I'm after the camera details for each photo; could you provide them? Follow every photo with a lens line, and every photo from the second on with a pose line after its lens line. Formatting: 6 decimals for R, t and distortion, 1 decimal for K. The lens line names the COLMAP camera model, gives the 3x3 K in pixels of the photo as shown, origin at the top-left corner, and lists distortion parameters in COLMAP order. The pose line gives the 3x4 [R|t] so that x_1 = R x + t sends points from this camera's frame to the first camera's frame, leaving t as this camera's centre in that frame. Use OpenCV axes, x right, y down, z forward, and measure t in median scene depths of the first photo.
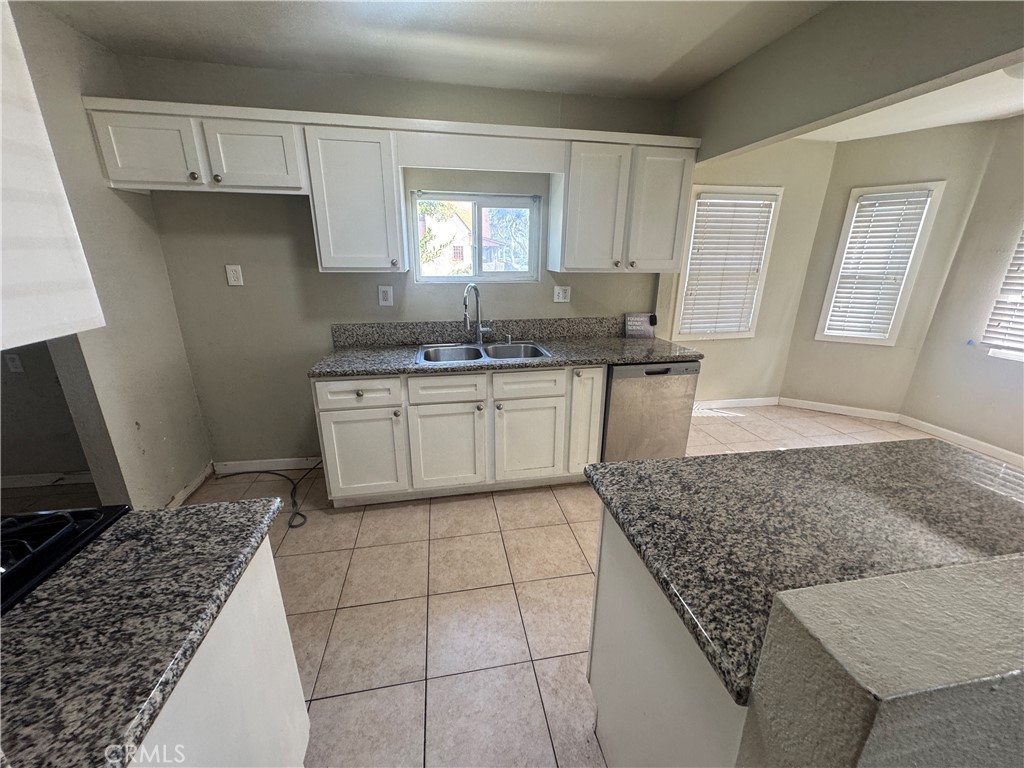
lens RADIAL K [[407.5, 0, 513.2], [0, 407.5, 382.4], [0, 0, 1]] dist [-0.003728, -0.000511]
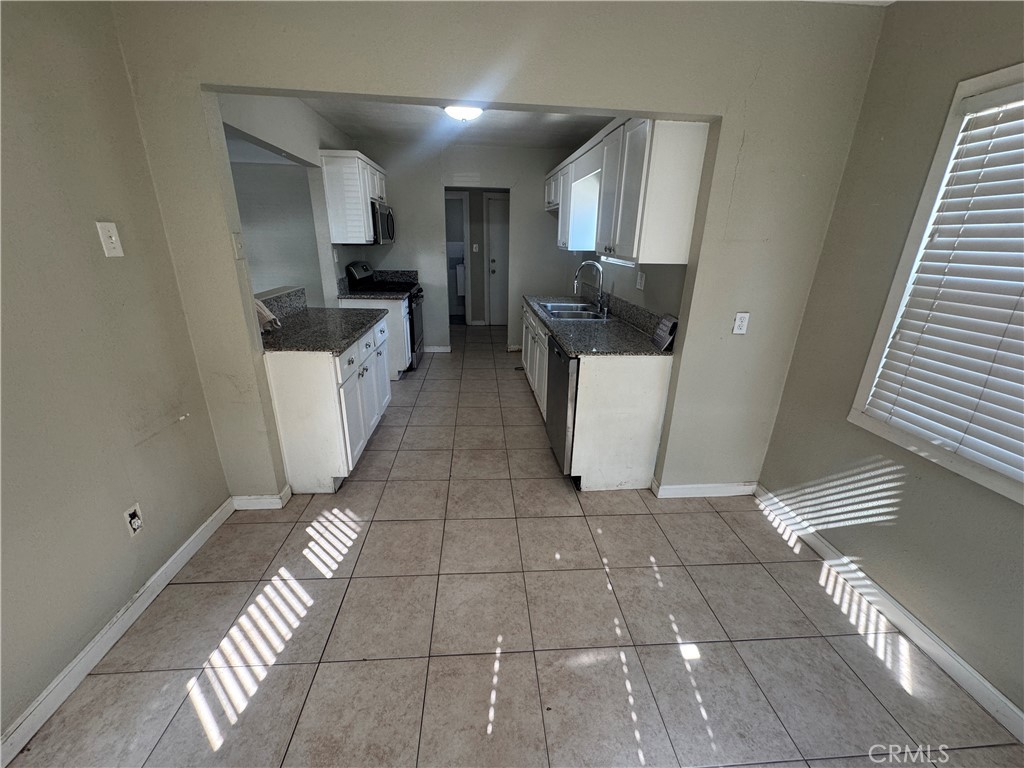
lens RADIAL K [[407.5, 0, 510.0], [0, 407.5, 386.3], [0, 0, 1]] dist [-0.003728, -0.000511]
pose [[-0.106277, 0.335444, -0.936046, 0.939859], [-0.320200, 0.879686, 0.351602, -0.191895], [0.941370, 0.337089, 0.013919, 0.620348]]
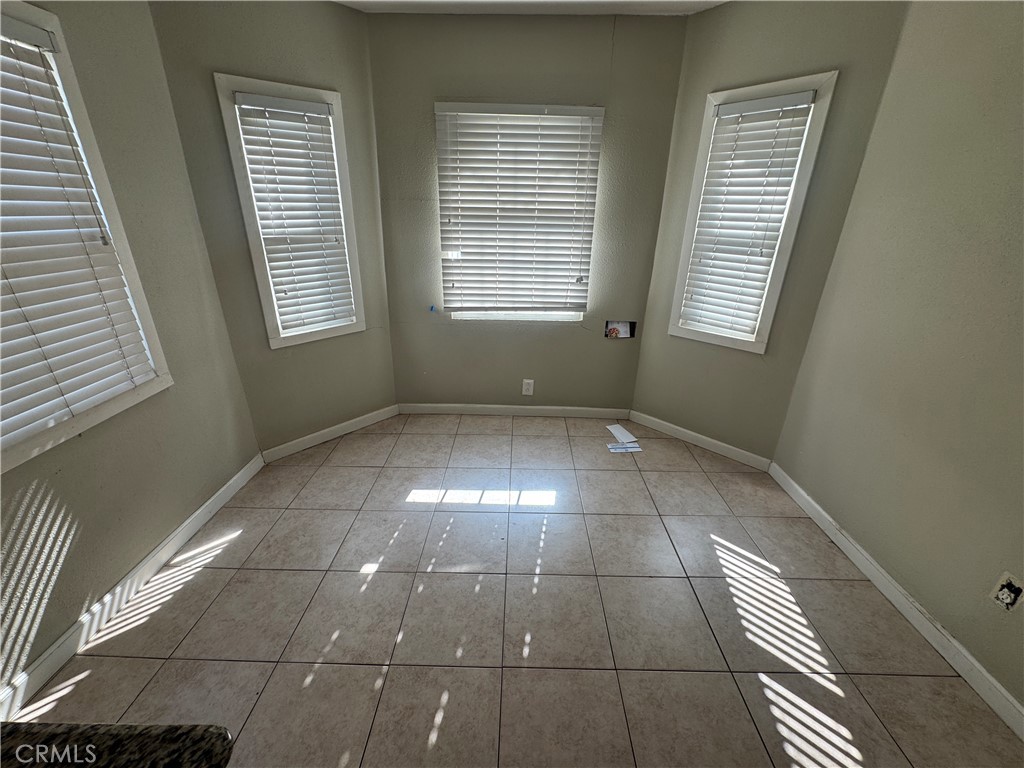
lens RADIAL K [[407.5, 0, 514.2], [0, 407.5, 386.1], [0, 0, 1]] dist [-0.003728, -0.000511]
pose [[0.192996, -0.387297, 0.901528, 0.269670], [0.284141, 0.901494, 0.326454, -0.166006], [-0.939157, 0.193157, 0.284032, 0.550848]]
